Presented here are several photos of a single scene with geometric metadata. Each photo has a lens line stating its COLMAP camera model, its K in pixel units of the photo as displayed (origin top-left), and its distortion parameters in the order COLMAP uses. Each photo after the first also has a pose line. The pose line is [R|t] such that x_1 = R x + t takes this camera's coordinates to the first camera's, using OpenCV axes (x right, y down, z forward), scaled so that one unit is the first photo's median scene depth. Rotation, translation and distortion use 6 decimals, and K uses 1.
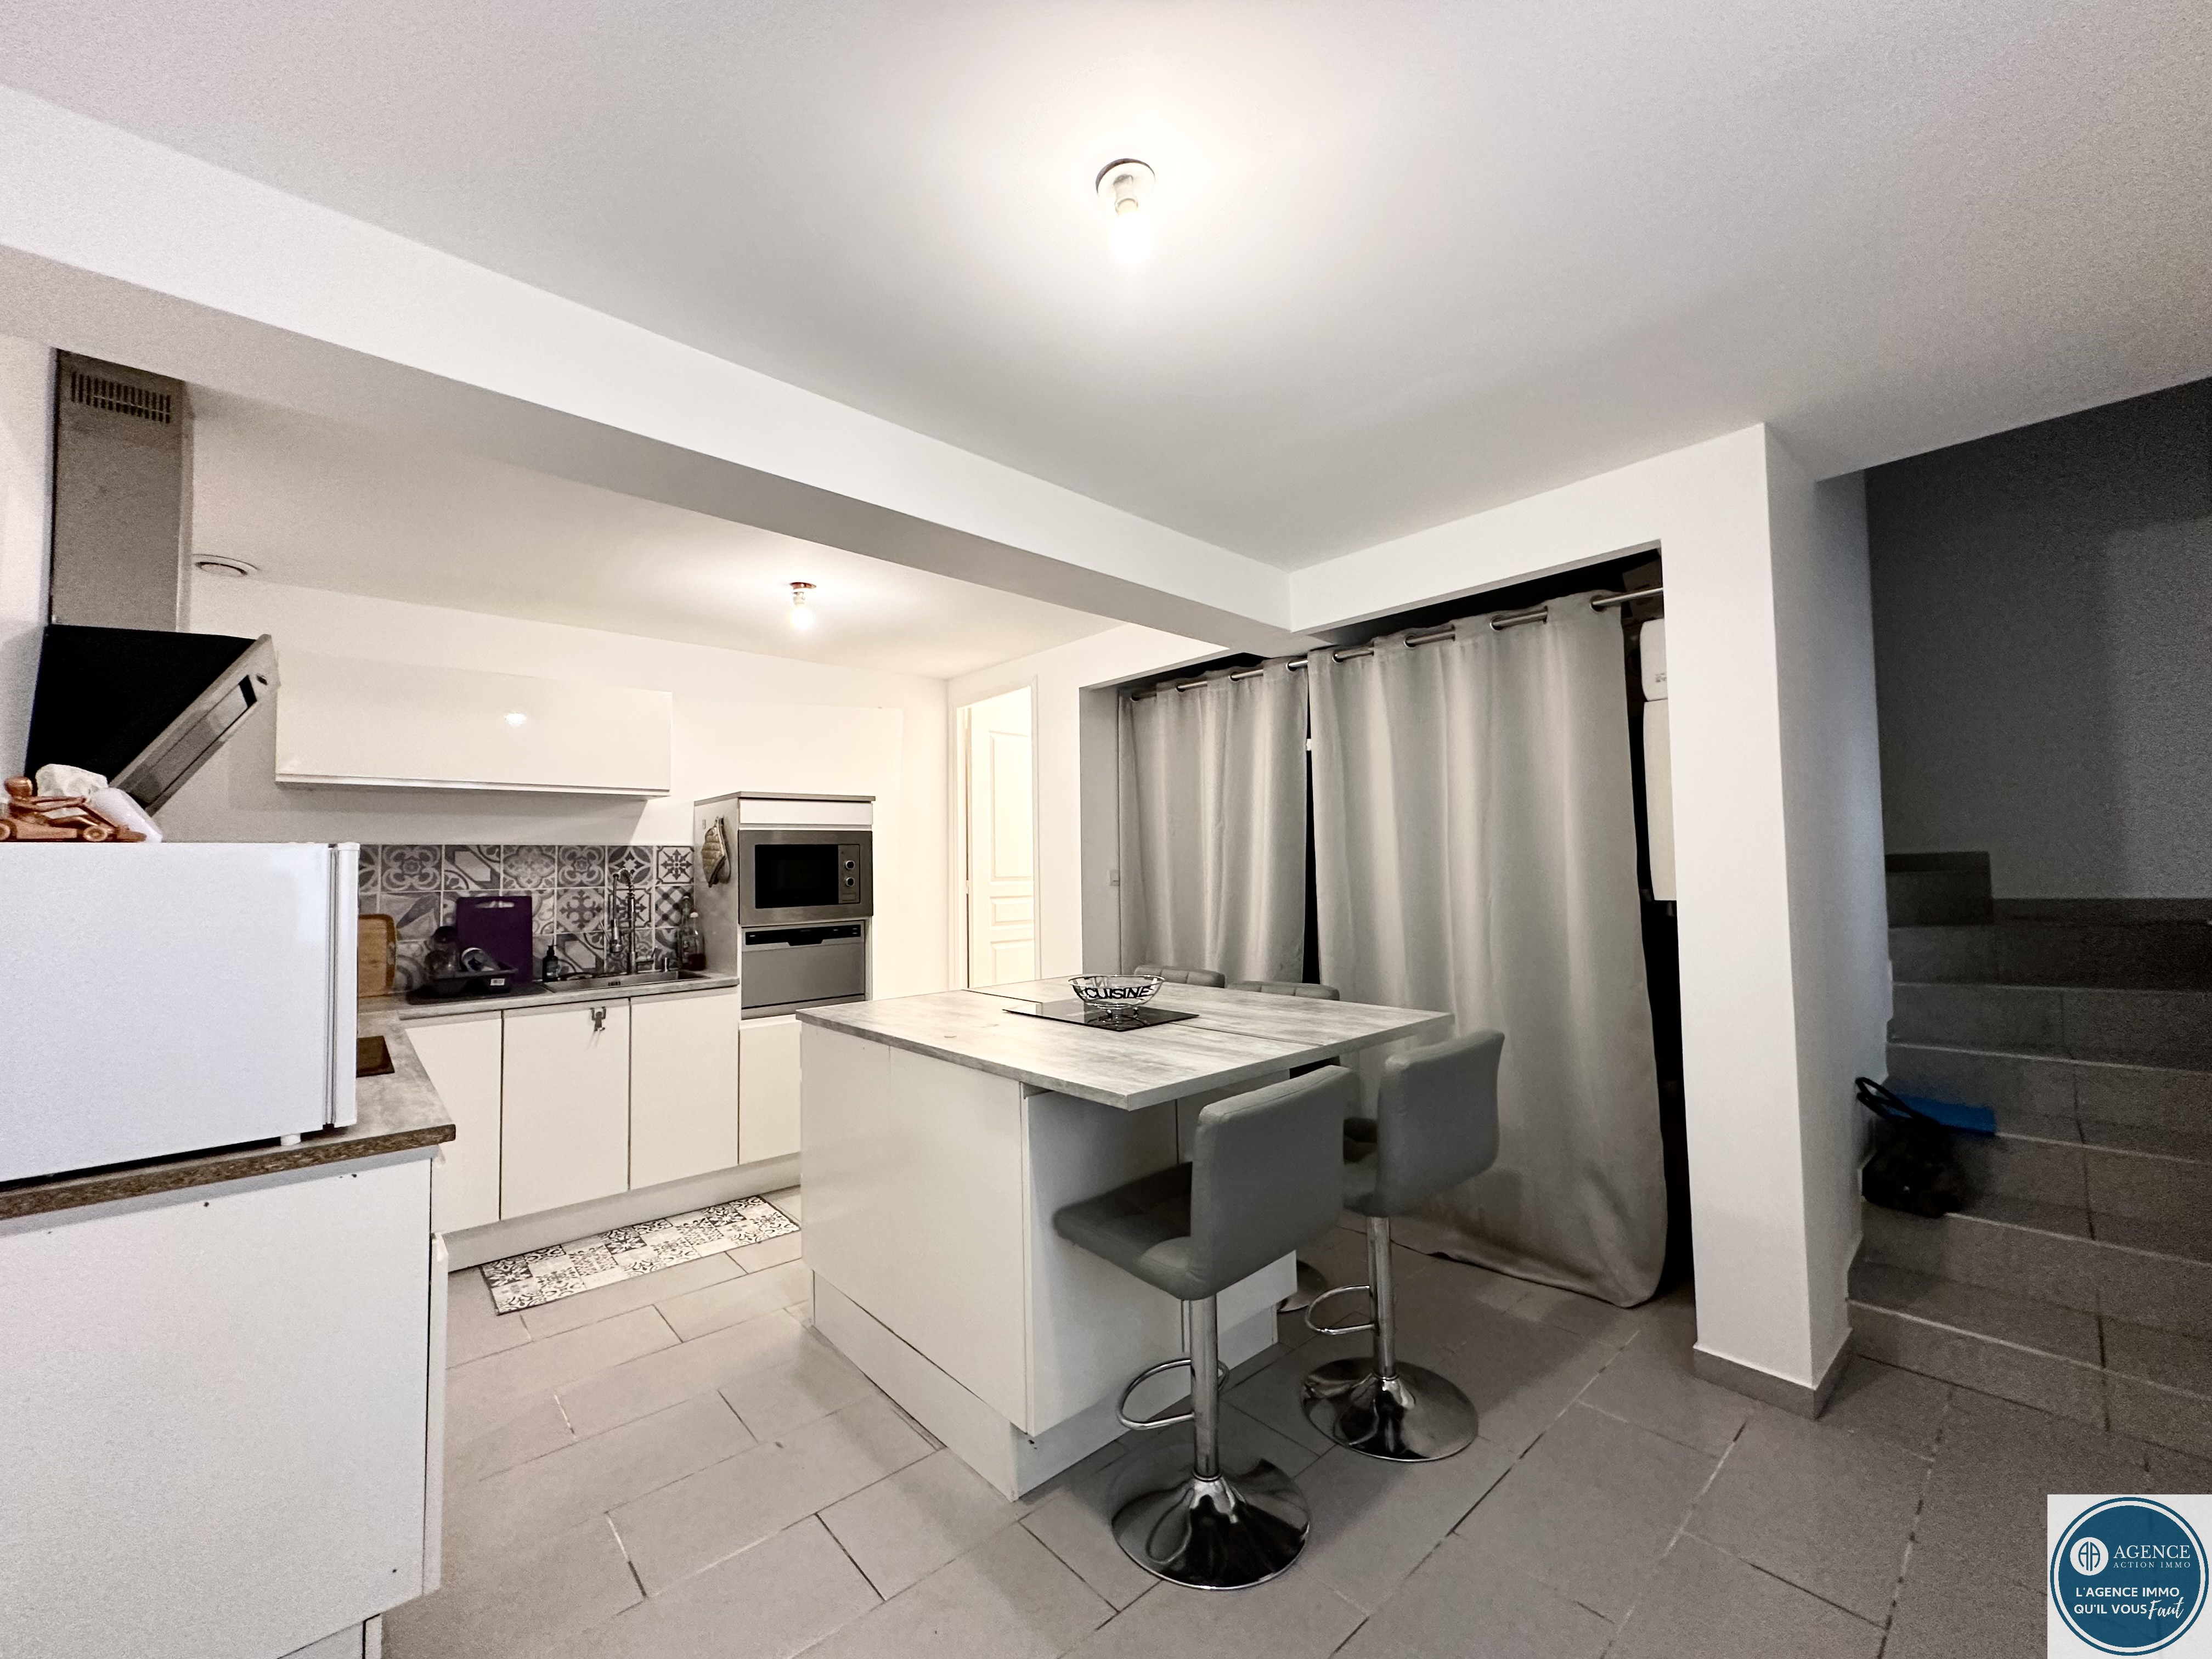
lens RADIAL K [[884.3, 0, 1105.3], [0, 884.3, 819.6], [0, 0, 1]] dist [-0.004086, 0.001498]
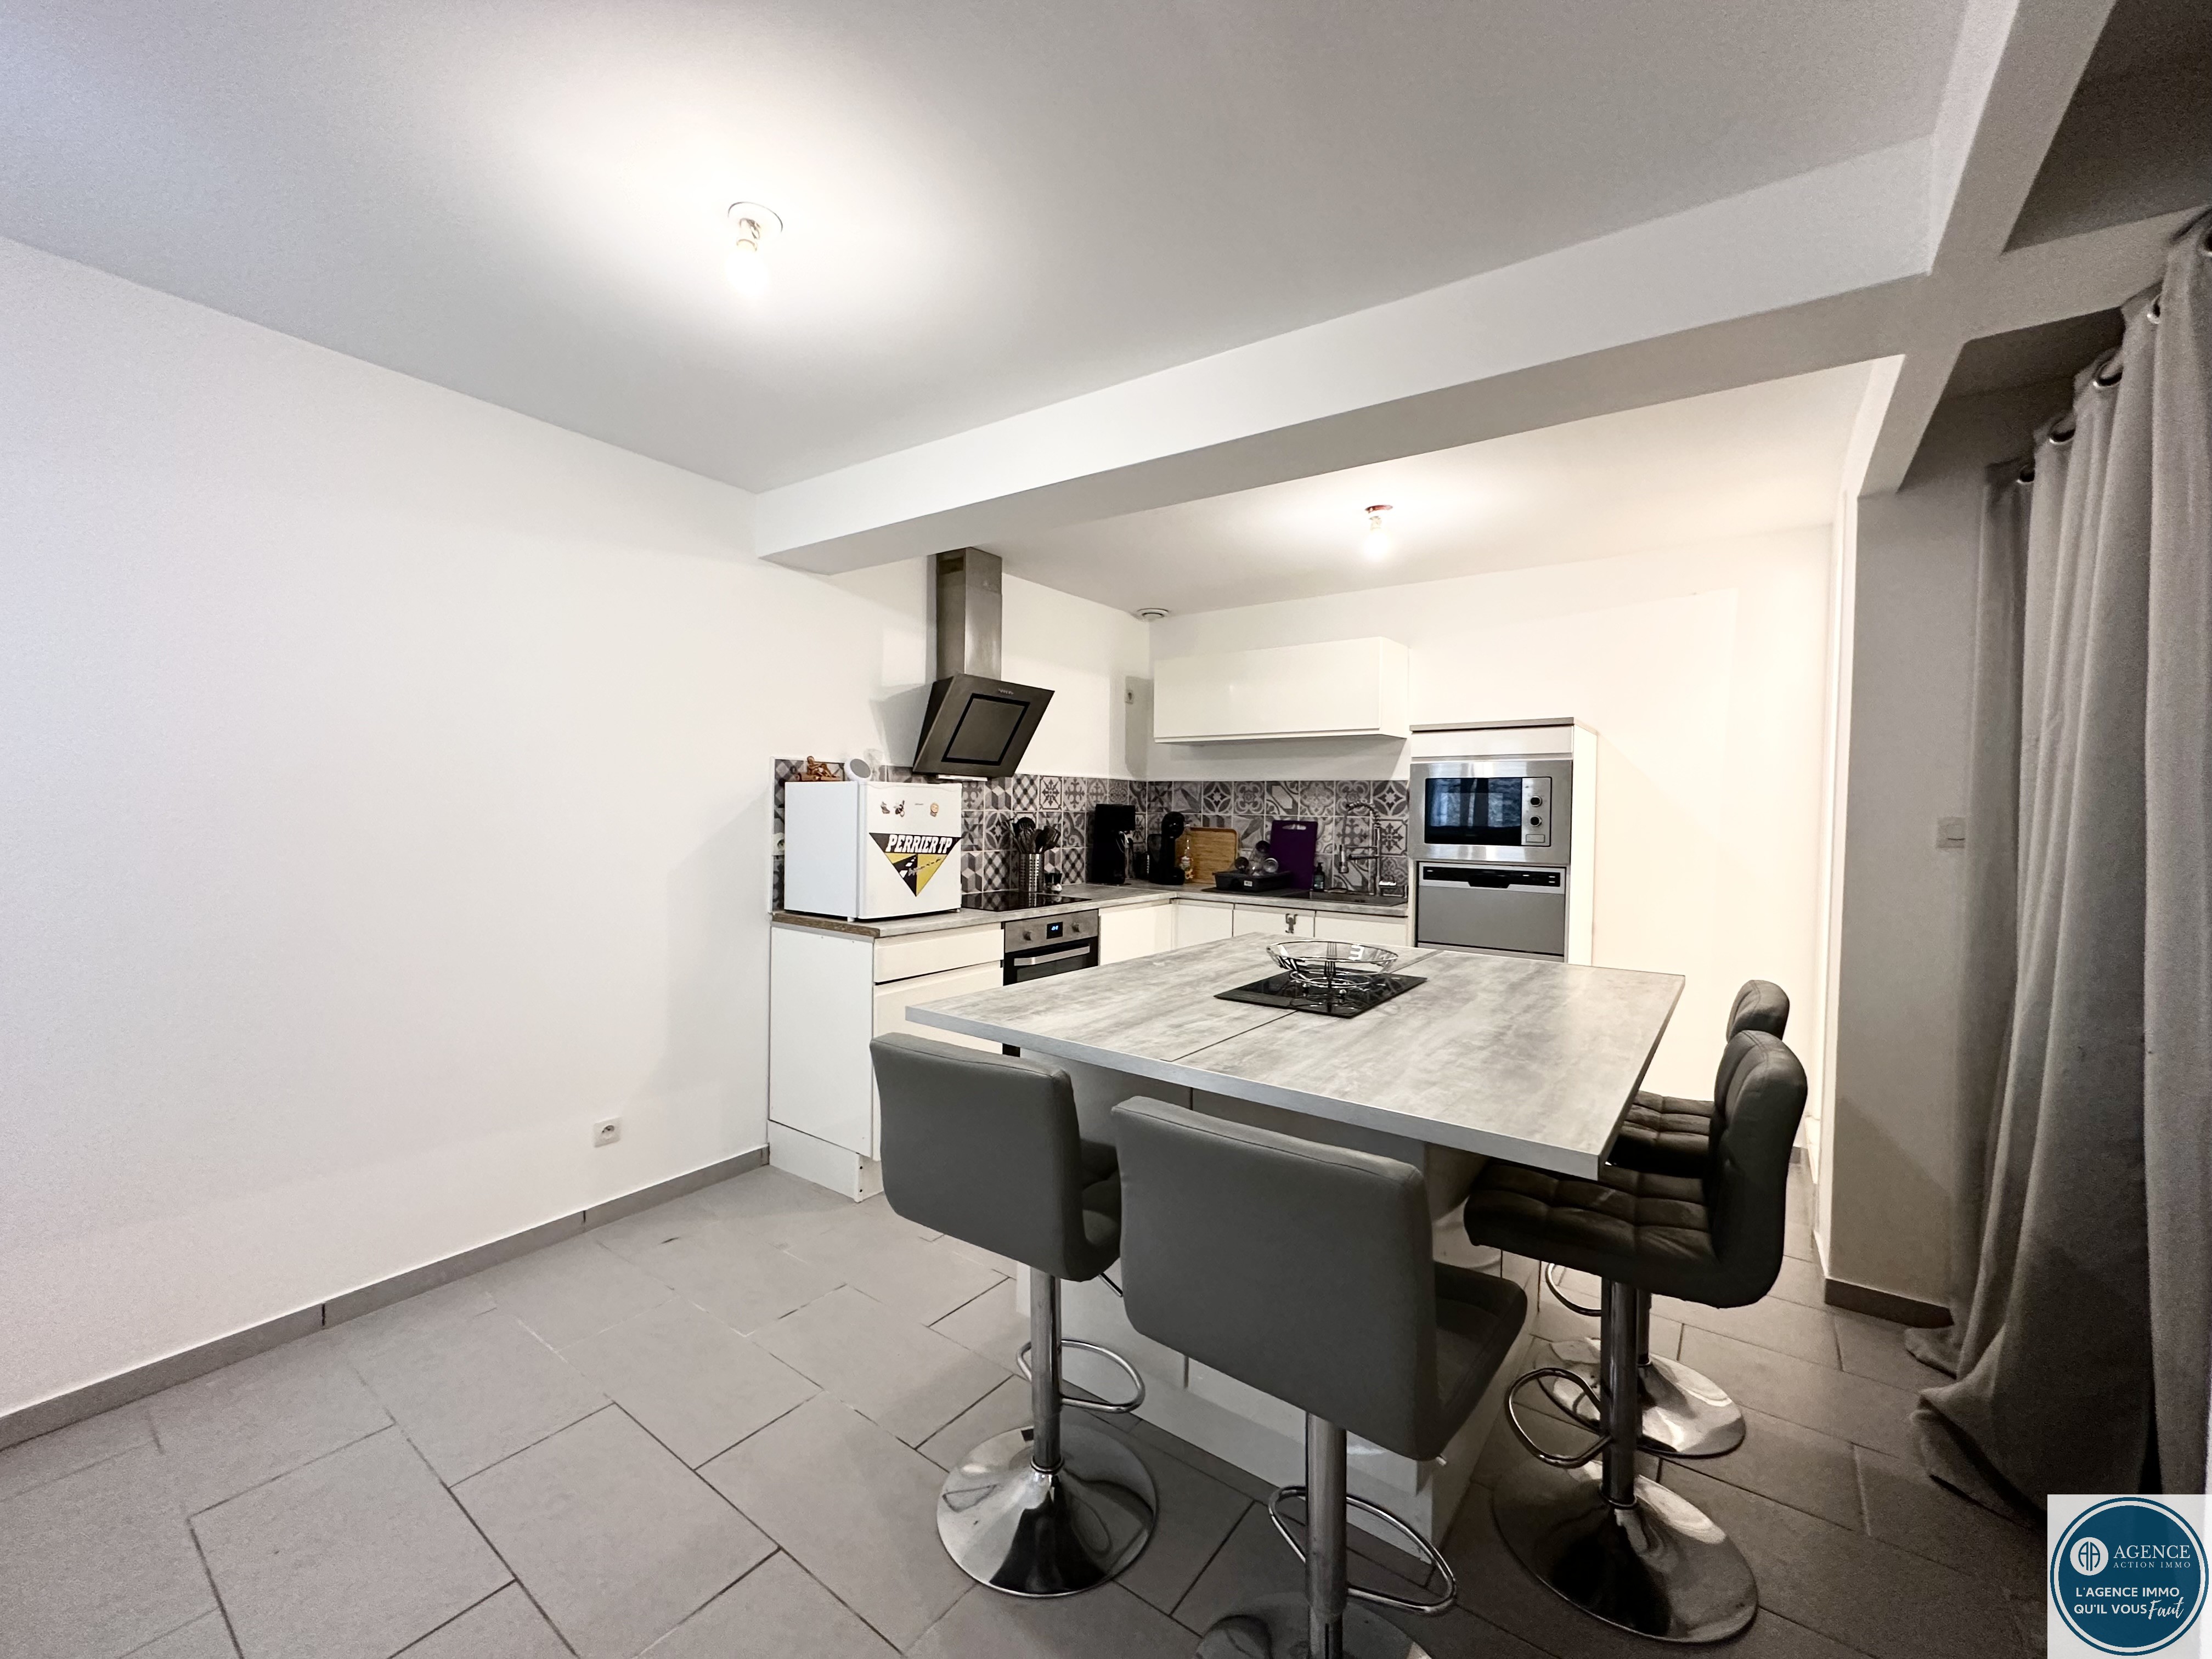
lens RADIAL K [[884.3, 0, 1104.4], [0, 884.3, 833.0], [0, 0, 1]] dist [-0.004086, 0.001498]
pose [[0.211290, 0.051082, -0.976088, 0.494468], [0.034132, 0.997639, 0.059598, 0.018222], [0.976827, -0.045908, 0.209047, 0.447189]]
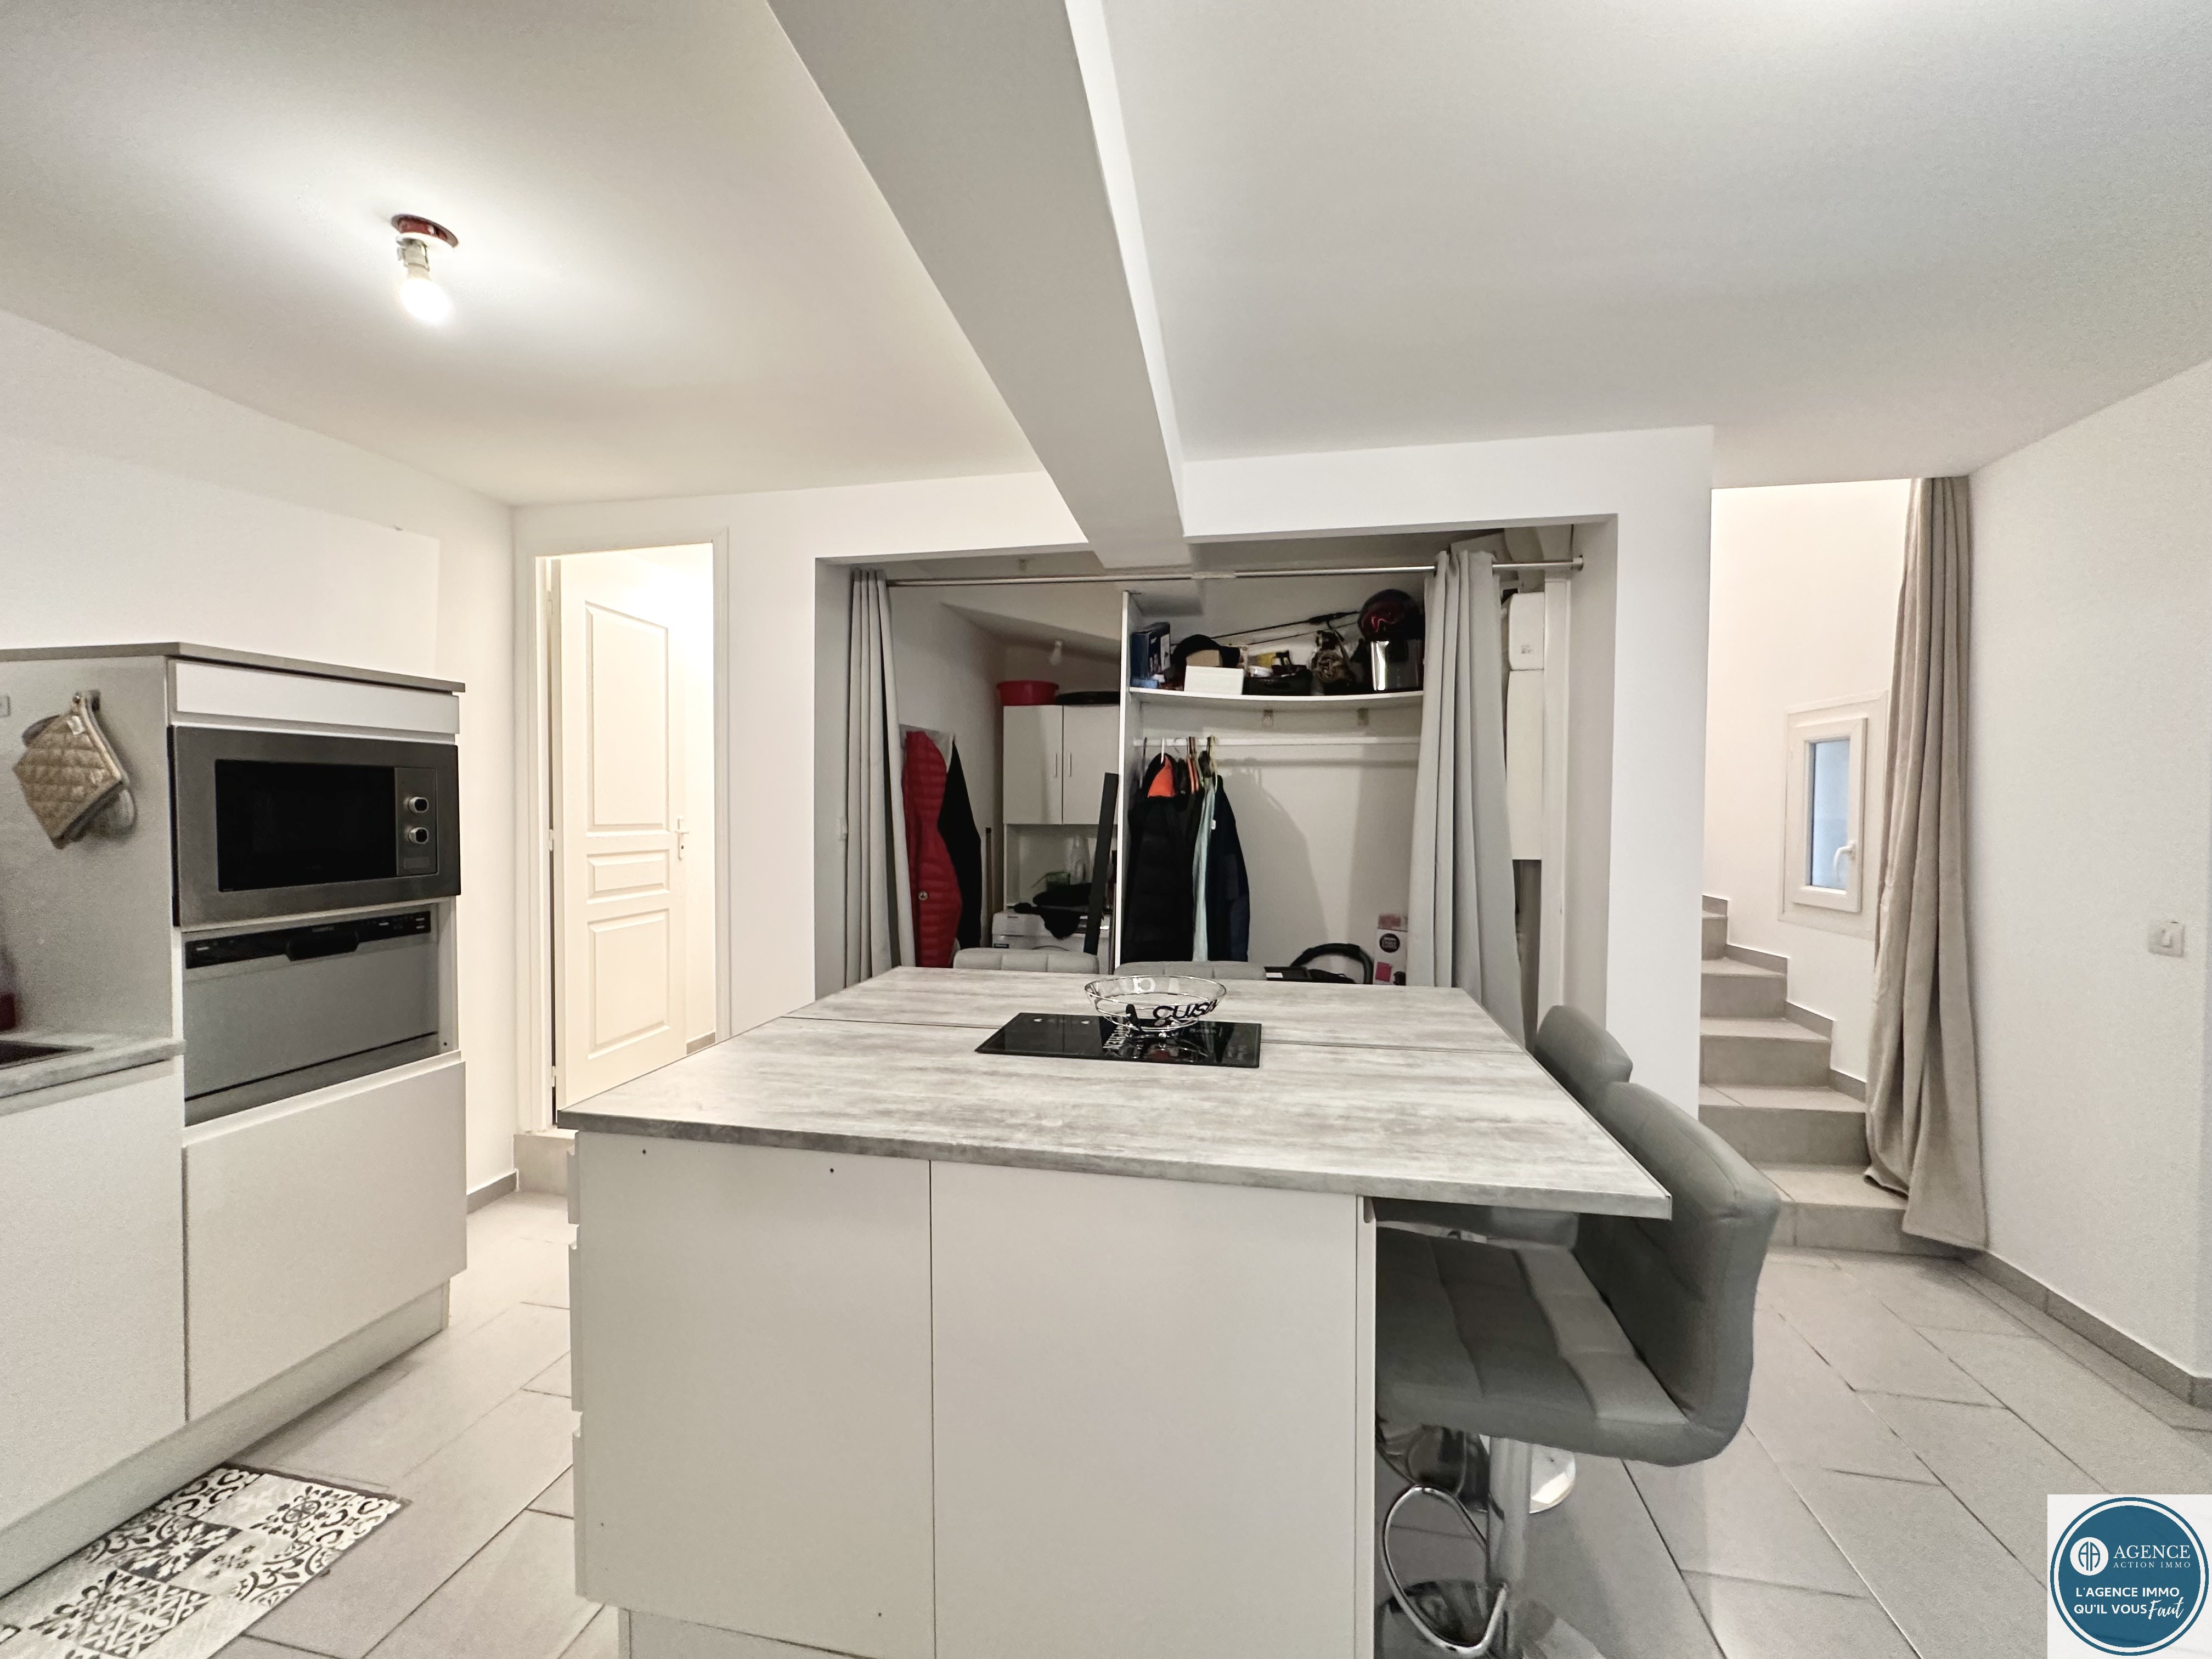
lens RADIAL K [[884.3, 0, 1111.5], [0, 884.3, 824.6], [0, 0, 1]] dist [-0.004086, 0.001498]
pose [[0.797803, 0.009914, 0.602837, -0.298883], [-0.051487, 0.997333, 0.051736, 0.013925], [-0.600716, -0.072314, 0.796185, 0.329554]]
